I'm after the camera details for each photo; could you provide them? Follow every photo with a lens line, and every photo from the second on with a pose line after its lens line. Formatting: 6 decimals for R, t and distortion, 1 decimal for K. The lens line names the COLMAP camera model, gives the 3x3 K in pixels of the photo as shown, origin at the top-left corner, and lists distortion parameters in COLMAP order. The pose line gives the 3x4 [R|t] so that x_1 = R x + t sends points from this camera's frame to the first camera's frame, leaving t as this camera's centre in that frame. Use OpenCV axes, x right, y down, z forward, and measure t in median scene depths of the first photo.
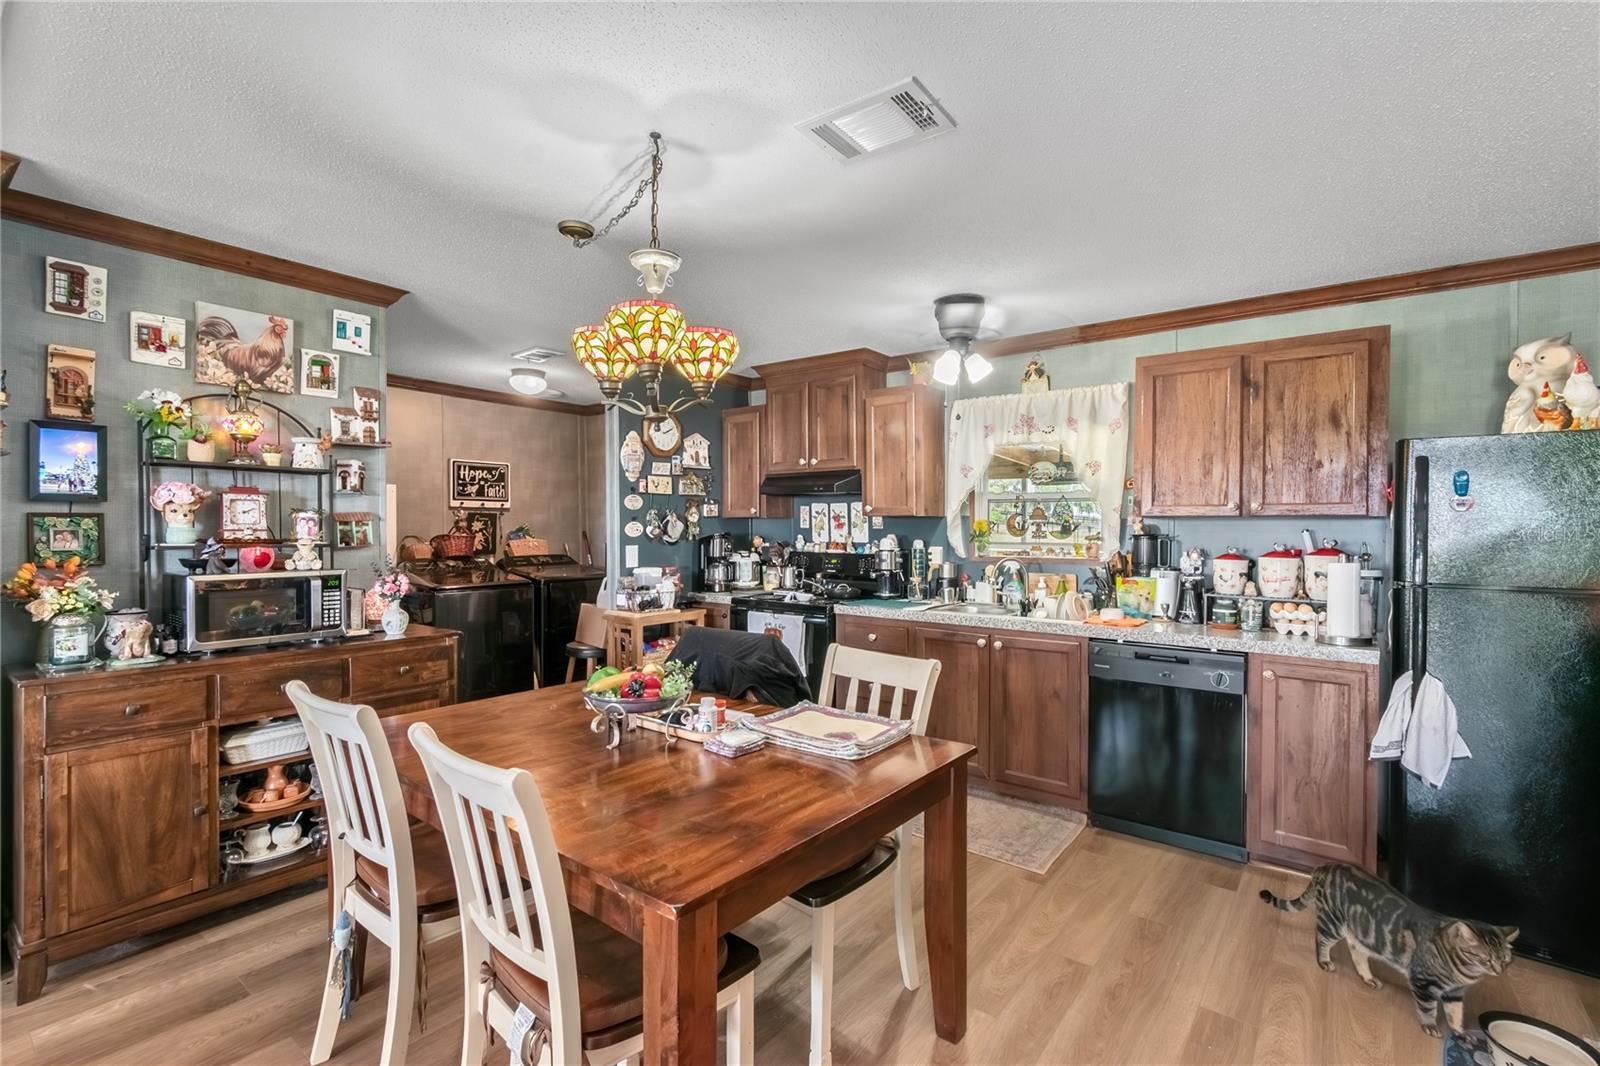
lens RADIAL K [[719.9, 0, 803.2], [0, 719.9, 530.9], [0, 0, 1]] dist [0.001583, -0.000915]
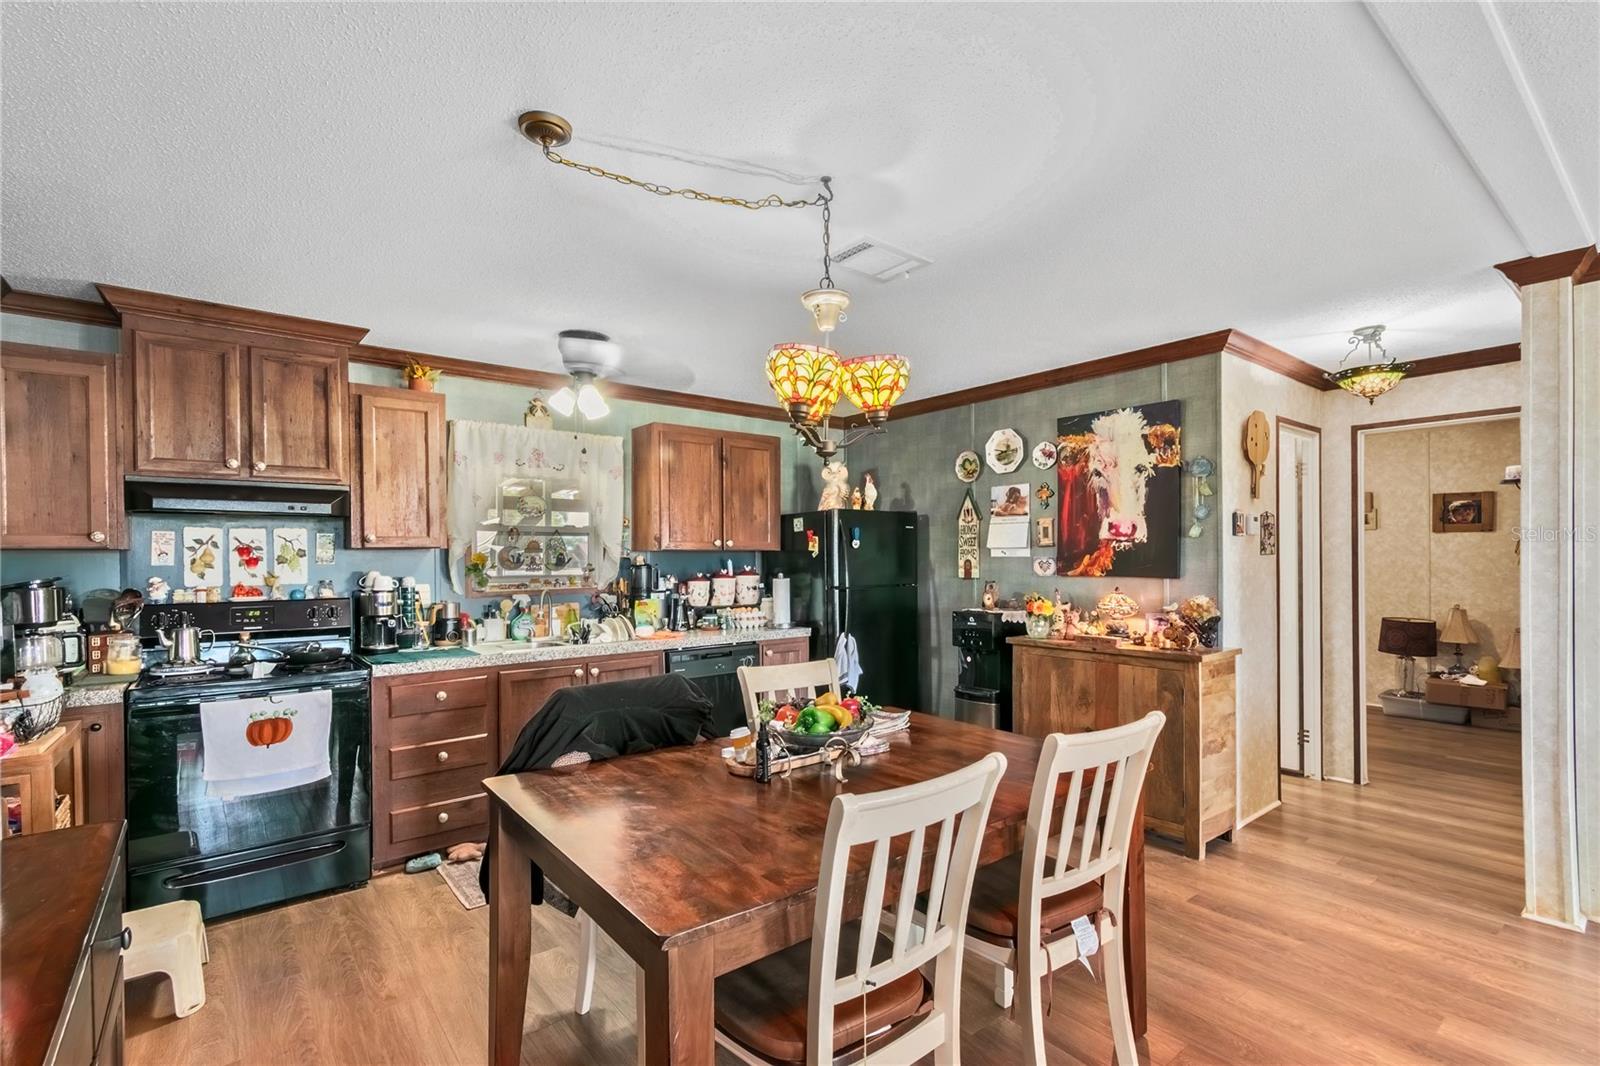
lens RADIAL K [[719.9, 0, 817.6], [0, 719.9, 558.5], [0, 0, 1]] dist [0.001583, -0.000915]
pose [[0.234562, -0.007281, 0.972074, -0.540545], [0.015799, 0.999868, 0.003677, -0.004457], [-0.971973, 0.014495, 0.234646, 0.348796]]
